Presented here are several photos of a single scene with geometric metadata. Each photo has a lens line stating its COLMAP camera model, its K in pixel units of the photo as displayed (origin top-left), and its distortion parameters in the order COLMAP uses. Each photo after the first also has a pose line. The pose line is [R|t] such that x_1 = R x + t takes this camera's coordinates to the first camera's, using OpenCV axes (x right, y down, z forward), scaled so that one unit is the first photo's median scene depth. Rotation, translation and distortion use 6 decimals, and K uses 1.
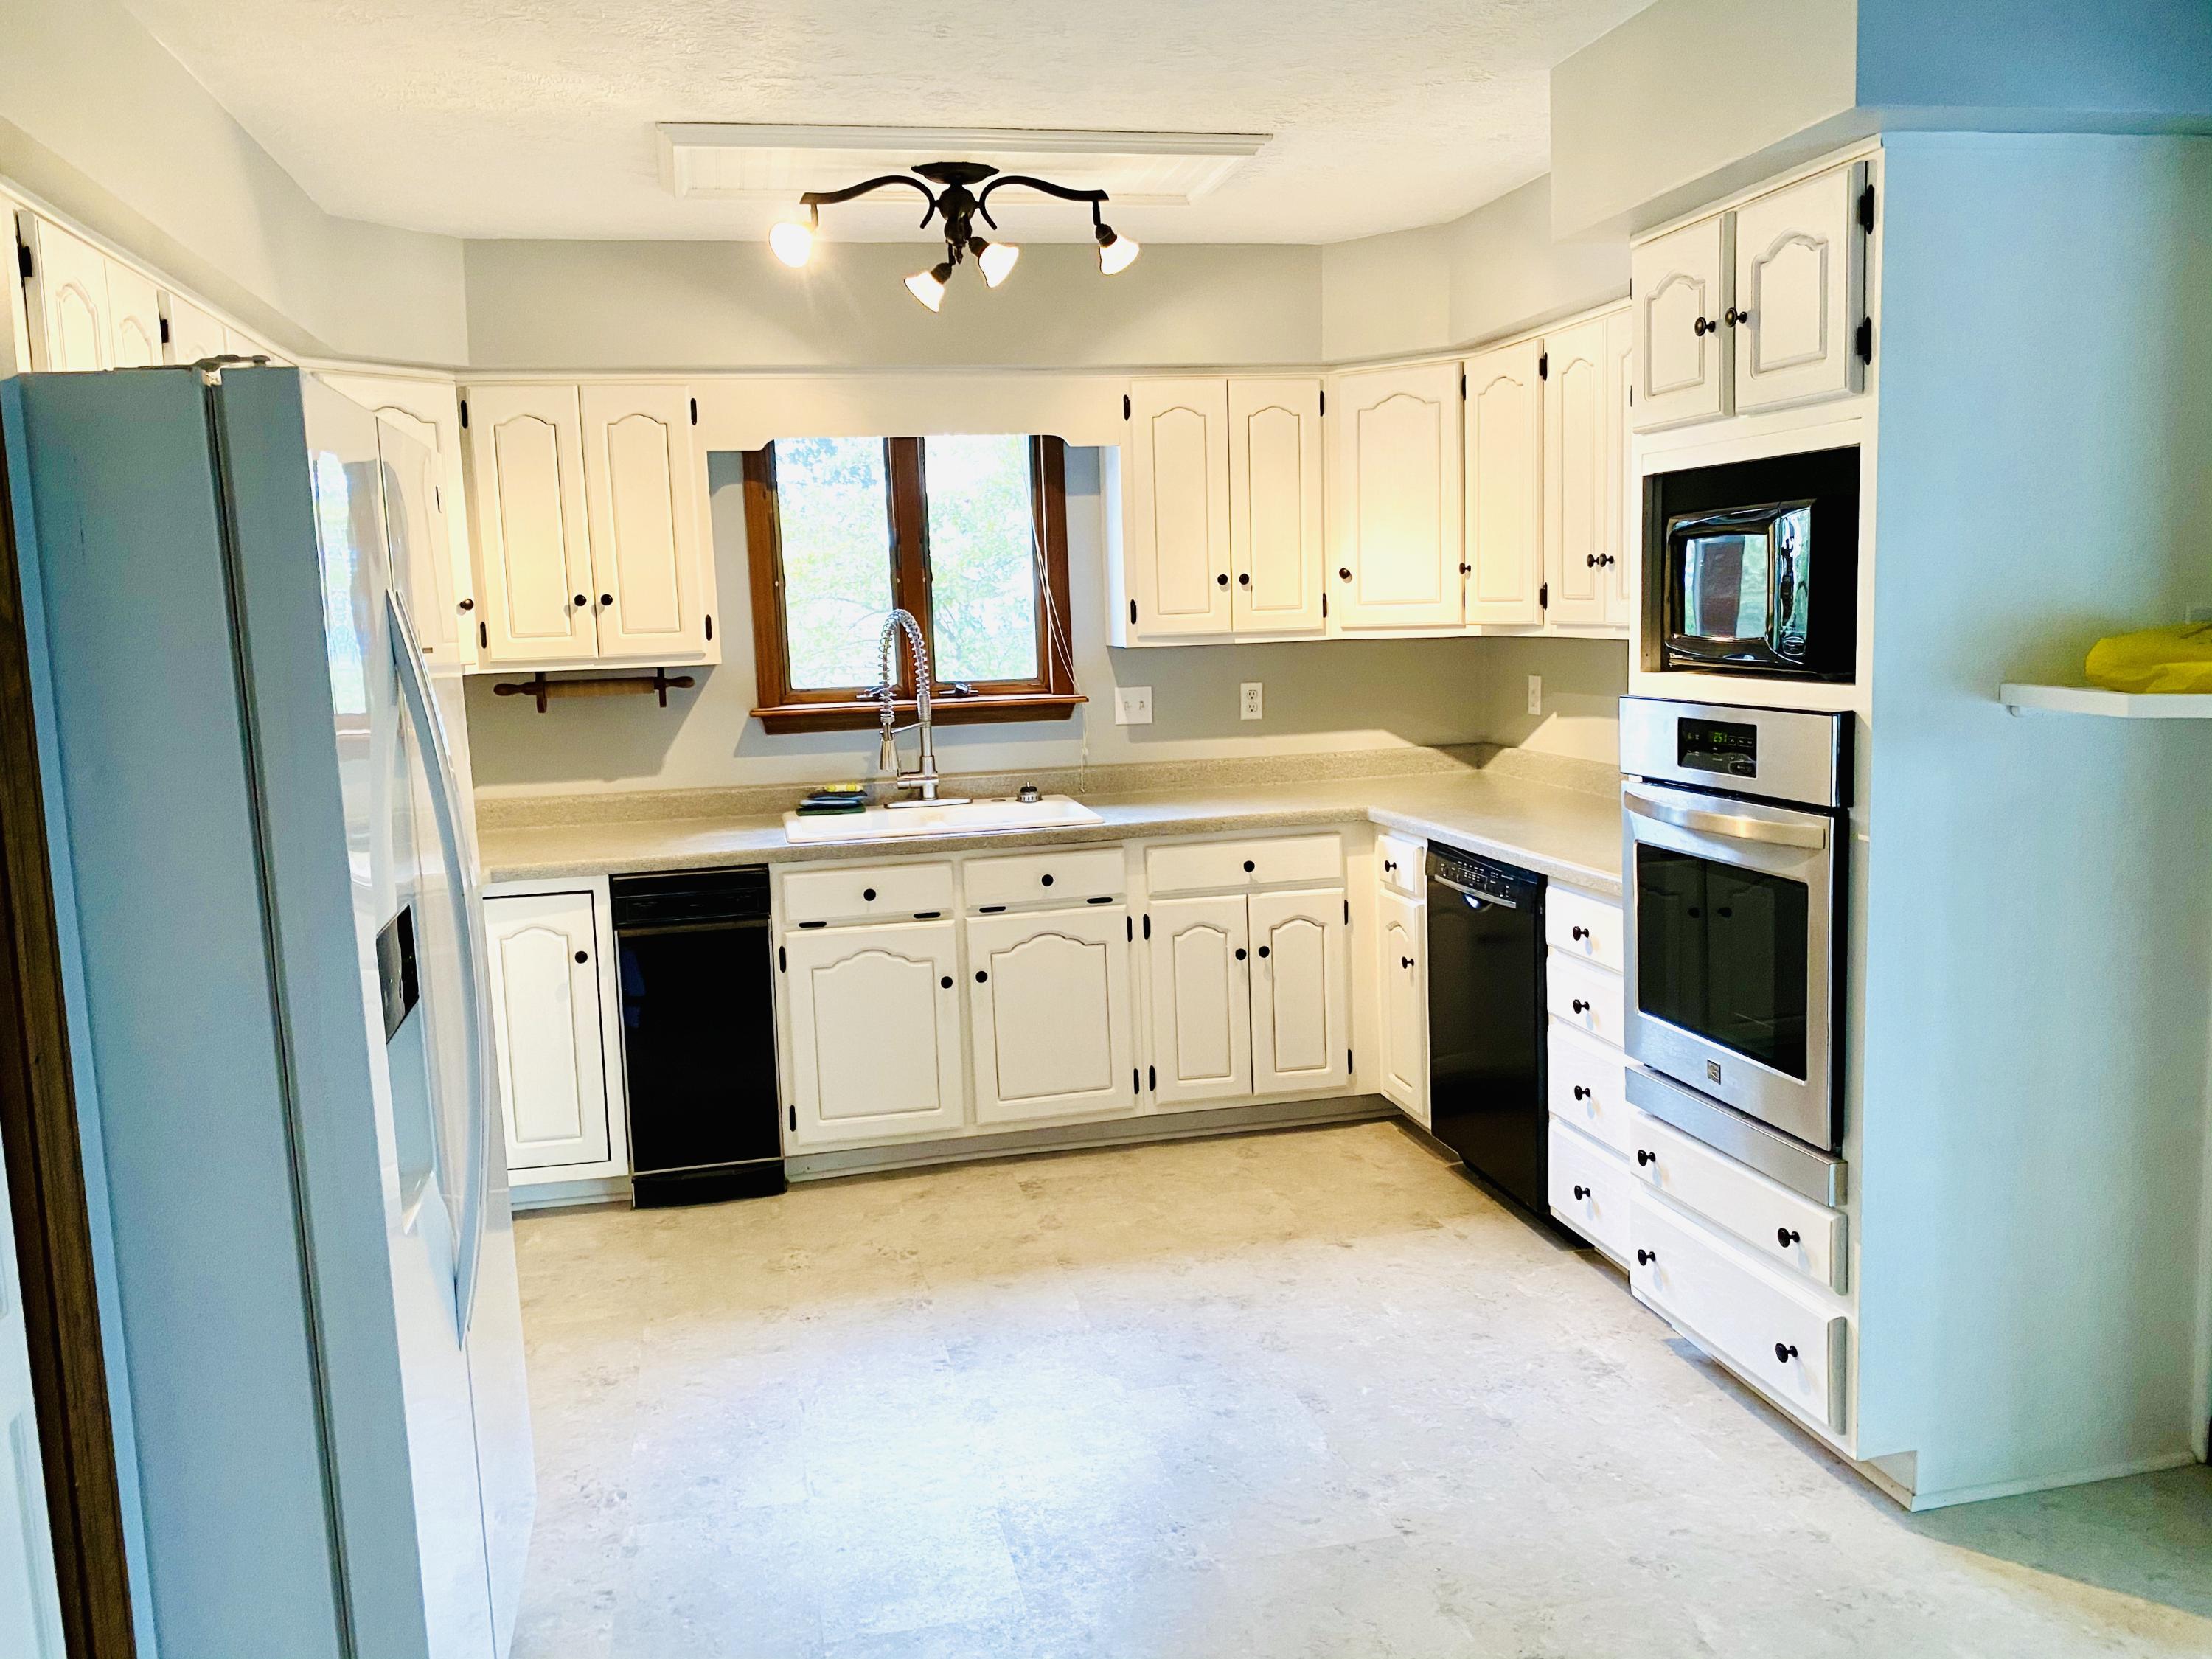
lens RADIAL K [[1708.3, 0, 1085.1], [0, 1708.3, 813.6], [0, 0, 1]] dist [0.061581, -0.082560]
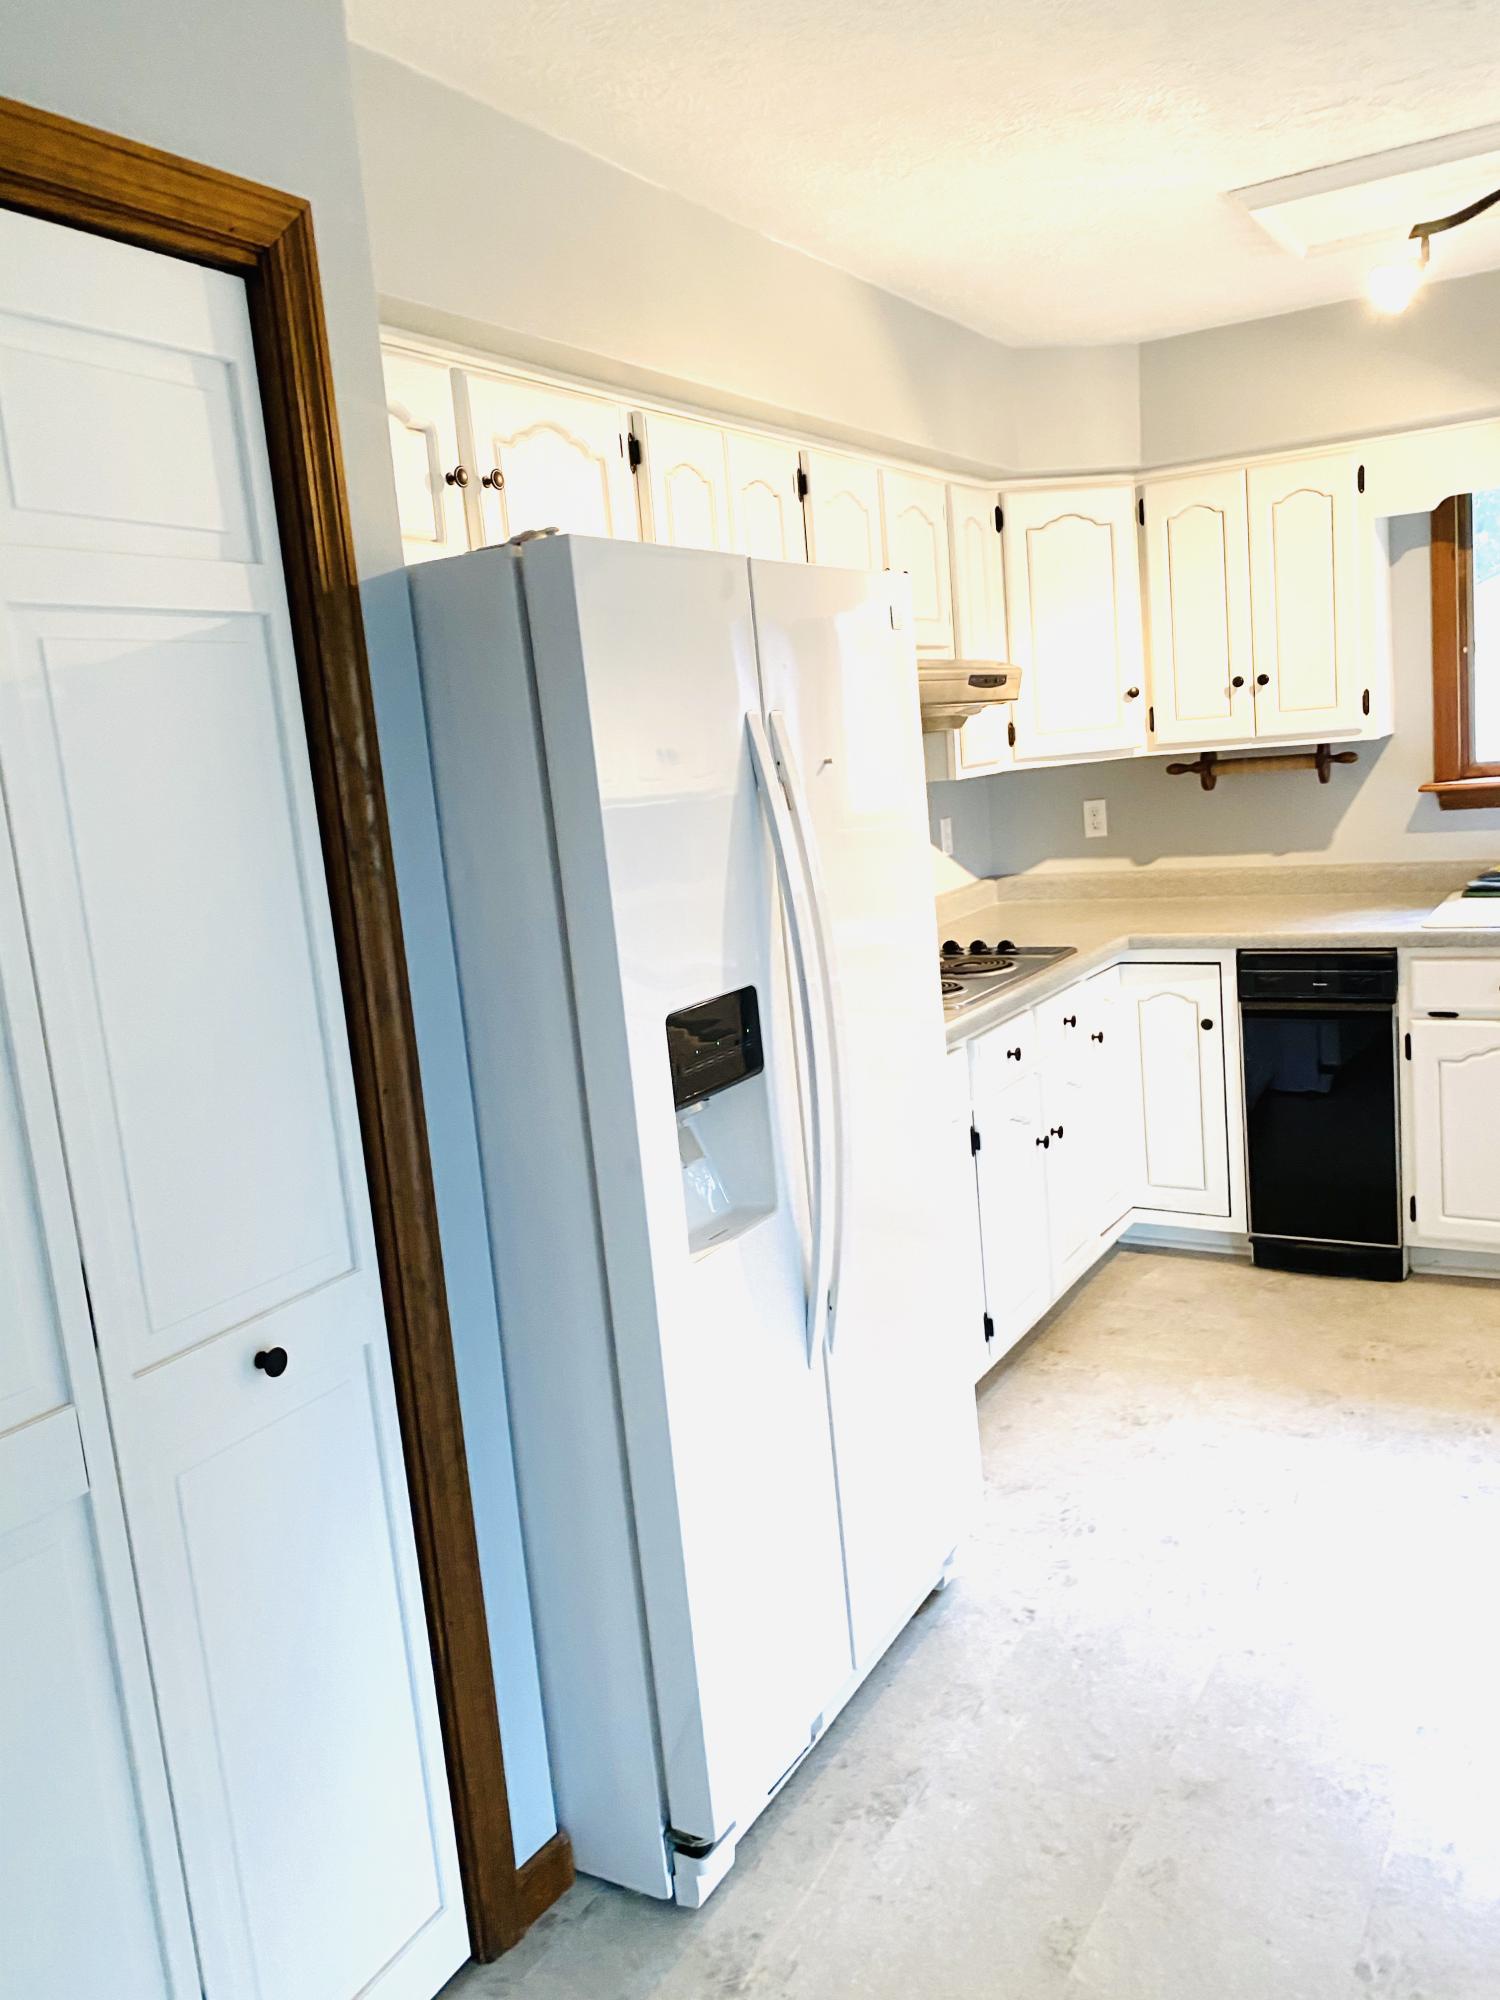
lens RADIAL K [[1544.5, 0, 750.0], [0, 1544.5, 1000.0], [0, 0, 1]] dist [0.061581, -0.082560]
pose [[0.742822, 0.086125, -0.663927, 0.129194], [-0.027658, 0.994792, 0.098102, -0.017412], [0.668918, -0.054509, 0.741335, 0.098033]]
